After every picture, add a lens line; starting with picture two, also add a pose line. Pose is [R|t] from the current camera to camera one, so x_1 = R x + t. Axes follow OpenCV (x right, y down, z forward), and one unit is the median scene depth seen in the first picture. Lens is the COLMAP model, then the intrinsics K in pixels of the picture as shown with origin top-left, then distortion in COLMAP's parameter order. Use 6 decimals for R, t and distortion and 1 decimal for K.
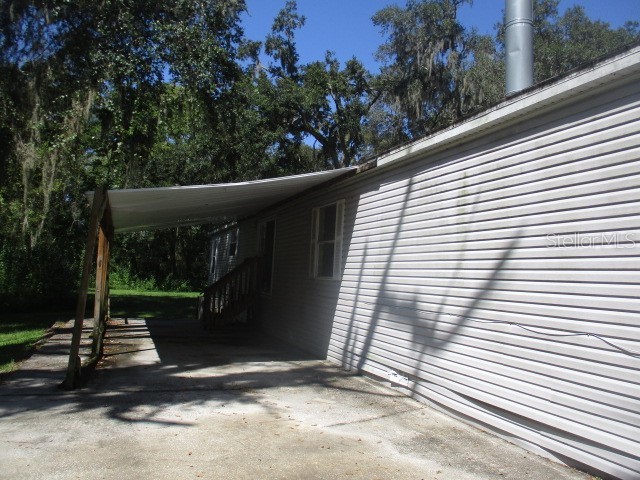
lens RADIAL K [[532.9, 0, 320.0], [0, 532.9, 240.0], [0, 0, 1]] dist [-0.050006, -0.000650]
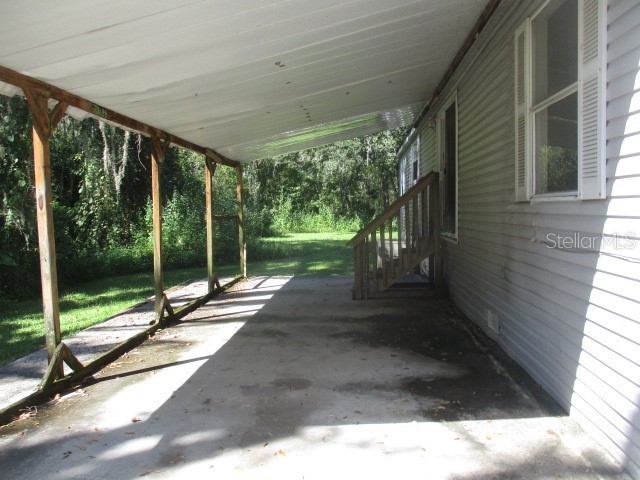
lens RADIAL K [[532.9, 0, 320.0], [0, 532.9, 240.0], [0, 0, 1]] dist [-0.050006, -0.000650]
pose [[0.907532, -0.047089, -0.417334, 0.011737], [0.097407, 0.990198, 0.100095, 0.045873], [0.408530, -0.131490, 0.903224, 0.560181]]
